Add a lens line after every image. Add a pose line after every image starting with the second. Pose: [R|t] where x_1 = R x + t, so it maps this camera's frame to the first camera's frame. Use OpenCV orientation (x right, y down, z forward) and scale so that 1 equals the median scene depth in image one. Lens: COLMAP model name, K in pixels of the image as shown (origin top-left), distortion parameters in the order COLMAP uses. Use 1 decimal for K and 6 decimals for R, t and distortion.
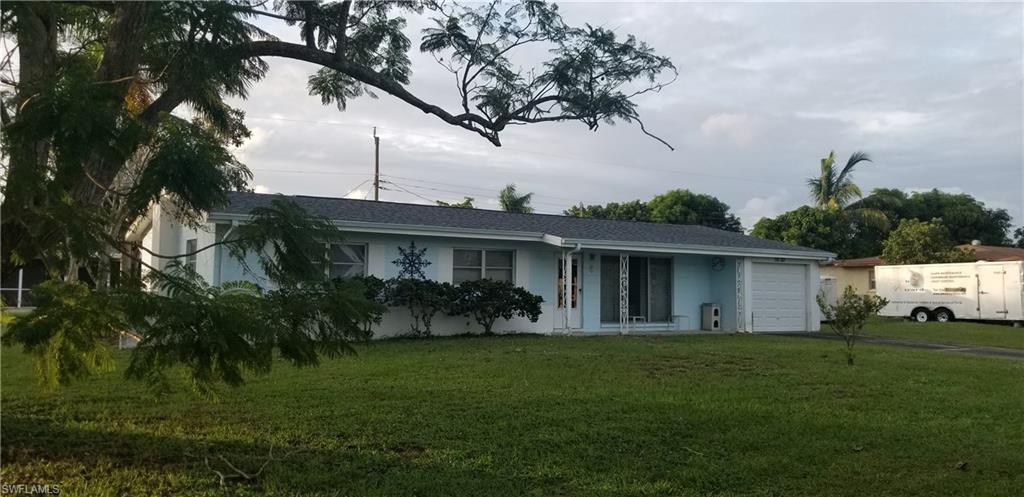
lens RADIAL K [[776.8, 0, 512.0], [0, 776.8, 248.5], [0, 0, 1]] dist [-0.000612, -0.000665]
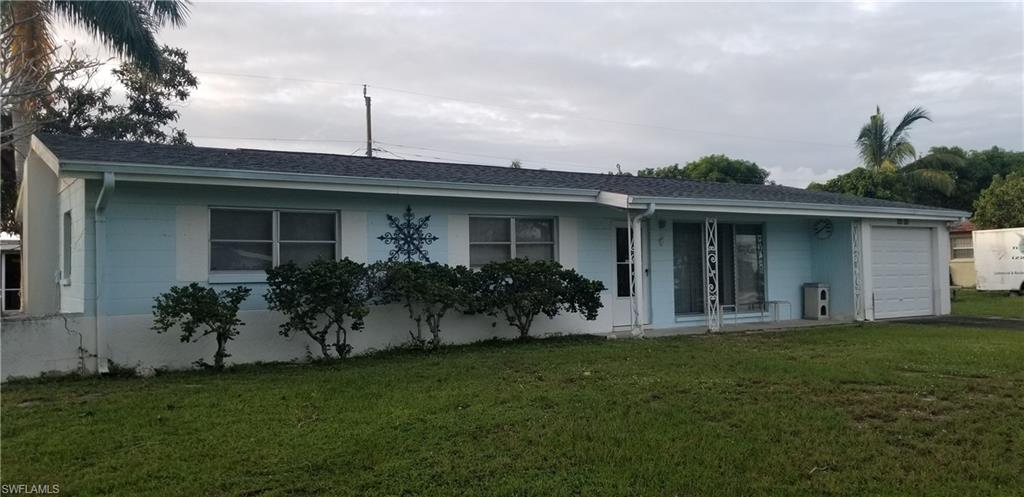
lens RADIAL K [[776.8, 0, 512.0], [0, 776.8, 248.5], [0, 0, 1]] dist [-0.000612, -0.000665]
pose [[0.999428, -0.032593, -0.009027, -0.029468], [0.032772, 0.999254, 0.020446, 0.014372], [0.008354, -0.020730, 0.999750, 0.287237]]
